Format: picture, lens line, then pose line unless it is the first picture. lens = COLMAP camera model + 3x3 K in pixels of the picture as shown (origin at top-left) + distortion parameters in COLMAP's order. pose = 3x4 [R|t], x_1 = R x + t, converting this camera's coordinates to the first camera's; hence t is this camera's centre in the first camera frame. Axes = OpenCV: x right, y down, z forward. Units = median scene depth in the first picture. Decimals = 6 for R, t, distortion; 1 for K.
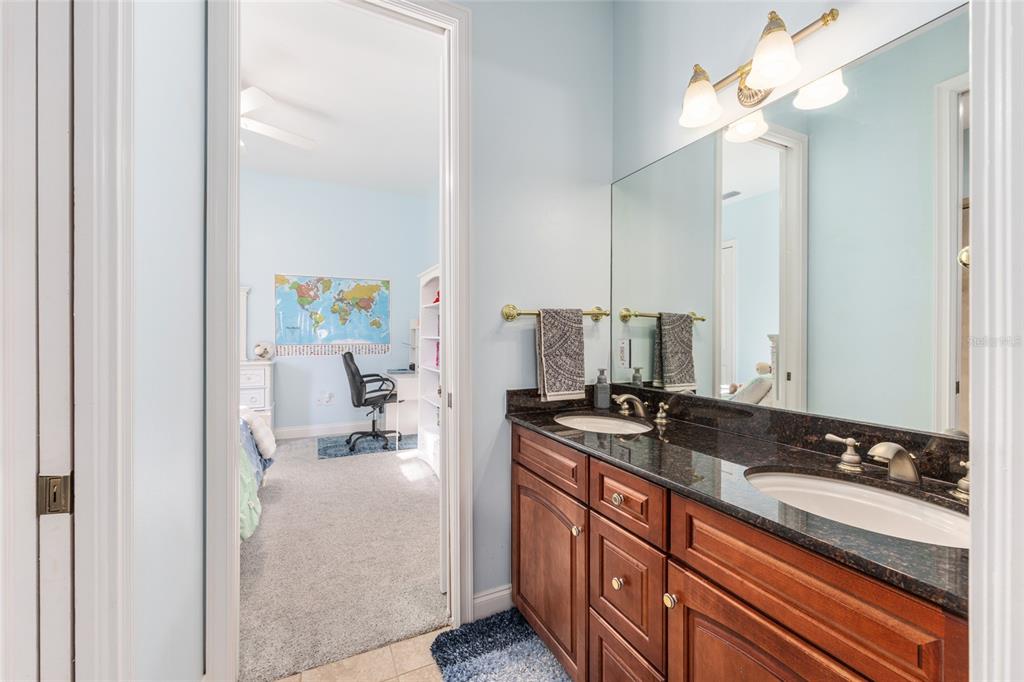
lens RADIAL K [[411.8, 0, 512.0], [0, 411.8, 341.0], [0, 0, 1]] dist [0.000152, 0.000027]
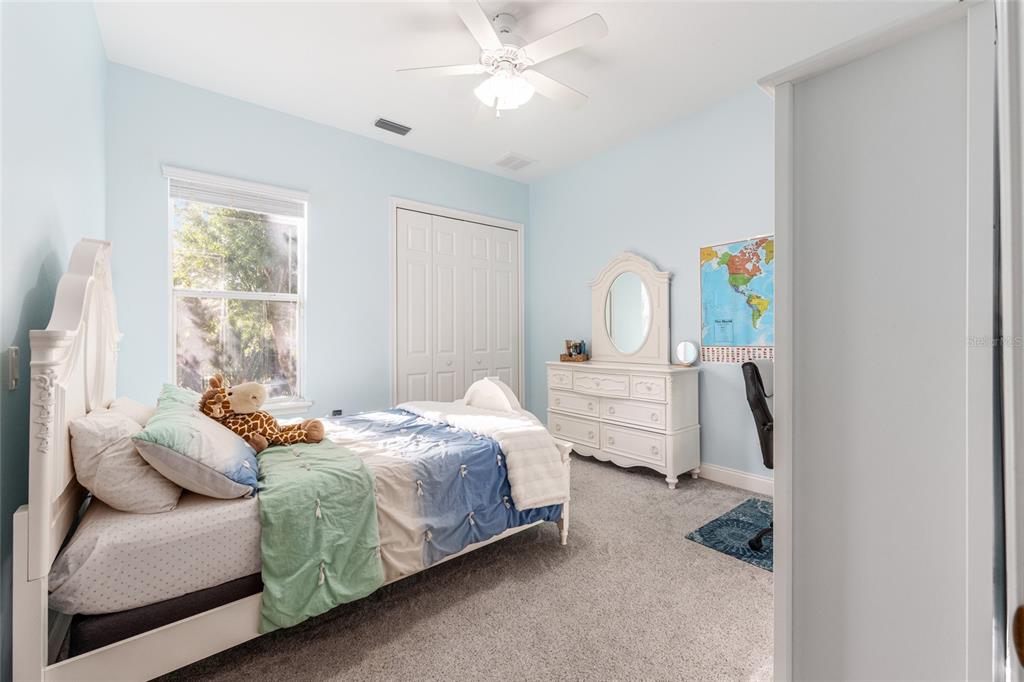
lens RADIAL K [[411.8, 0, 512.0], [0, 411.8, 341.0], [0, 0, 1]] dist [0.000152, 0.000027]
pose [[0.242763, 0.008407, -0.970049, 0.044010], [-0.003137, 0.999964, 0.007882, -0.003884], [0.970081, 0.001130, 0.242781, 0.497602]]
